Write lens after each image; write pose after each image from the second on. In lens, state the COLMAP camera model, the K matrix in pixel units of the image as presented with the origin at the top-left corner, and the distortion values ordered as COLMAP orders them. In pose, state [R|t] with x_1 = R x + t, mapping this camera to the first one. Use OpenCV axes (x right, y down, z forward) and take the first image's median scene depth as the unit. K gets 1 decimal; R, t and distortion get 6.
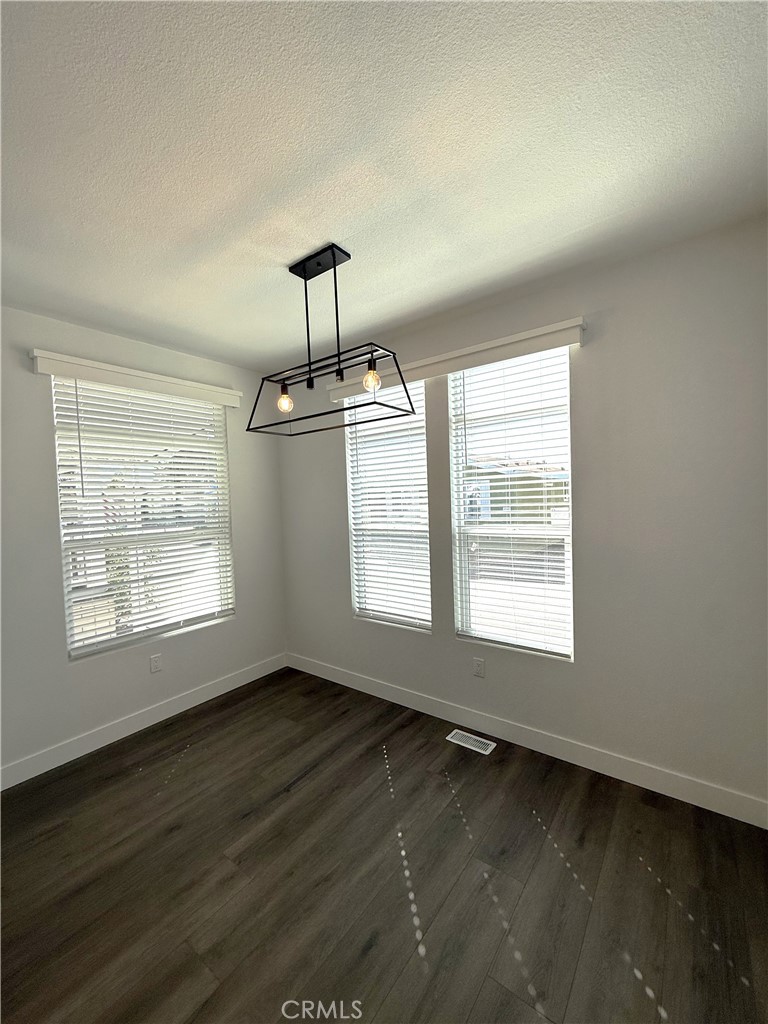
lens RADIAL K [[410.4, 0, 384.0], [0, 410.4, 512.0], [0, 0, 1]] dist [-0.000441, 0.000065]
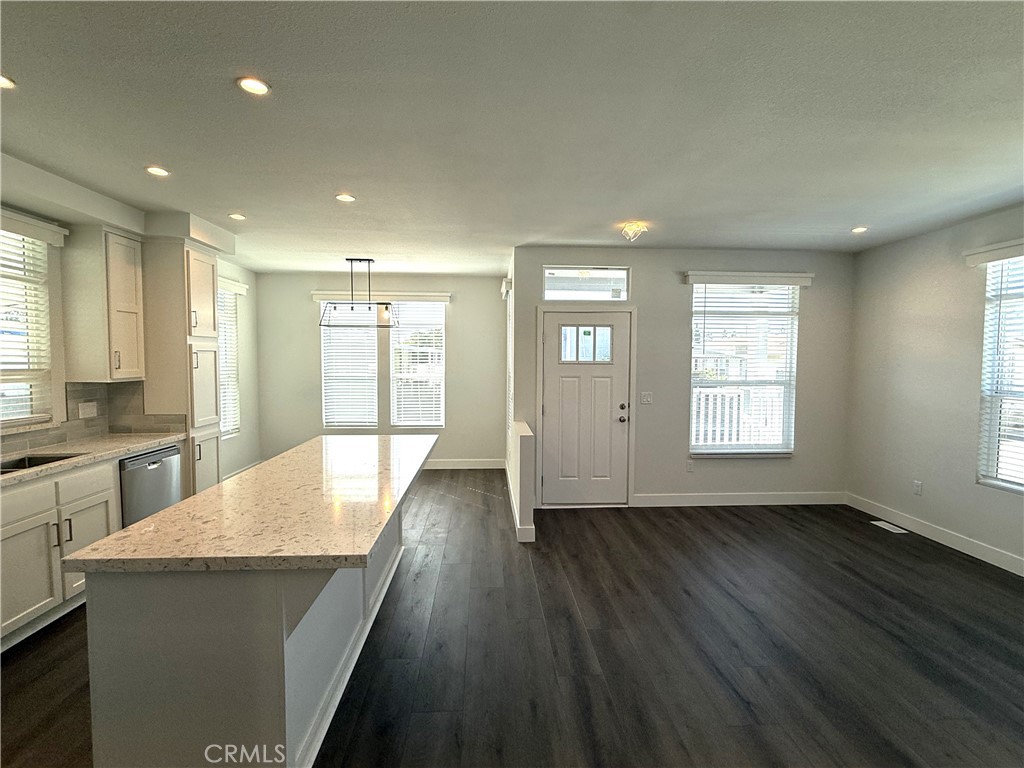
lens RADIAL K [[476.4, 0, 512.0], [0, 476.4, 384.0], [0, 0, 1]] dist [0.001397, 0.000281]
pose [[0.765220, 0.004838, 0.643751, -0.962781], [-0.011916, 0.999907, 0.006649, 0.066178], [-0.643659, -0.012759, 0.765206, -1.300506]]
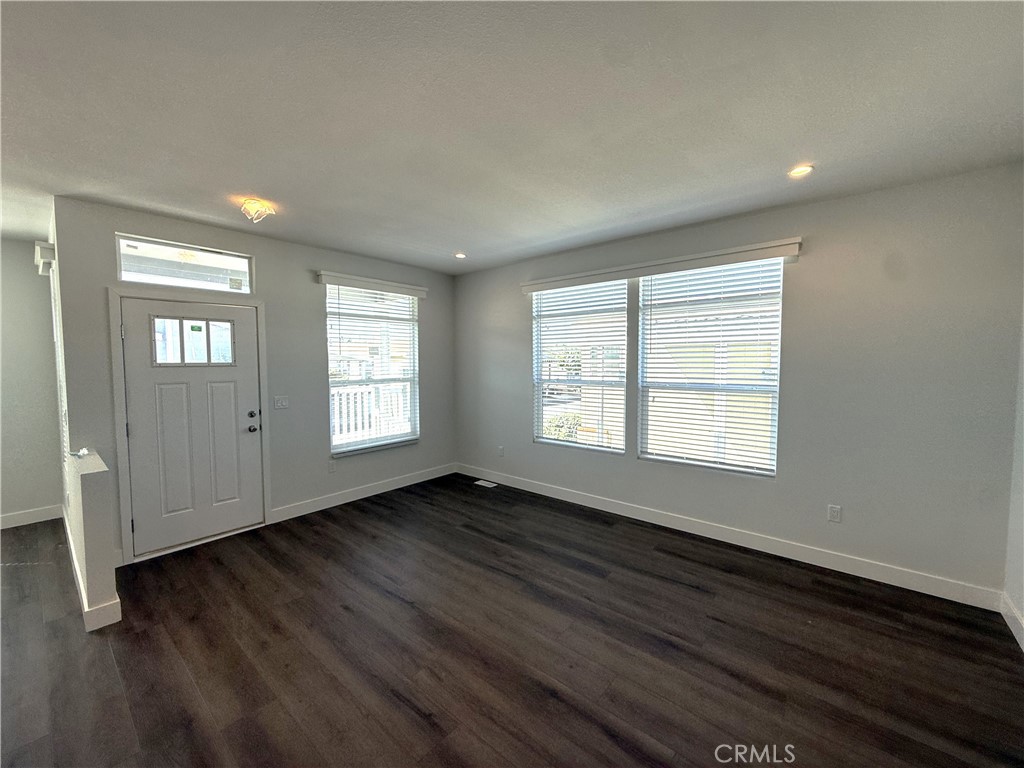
lens RADIAL K [[410.4, 0, 513.2], [0, 410.4, 381.4], [0, 0, 1]] dist [-0.000441, 0.000065]
pose [[0.061904, -0.013803, 0.997987, -0.774252], [0.034634, 0.999332, 0.011674, 0.063737], [-0.997481, 0.033841, 0.062341, -1.135936]]
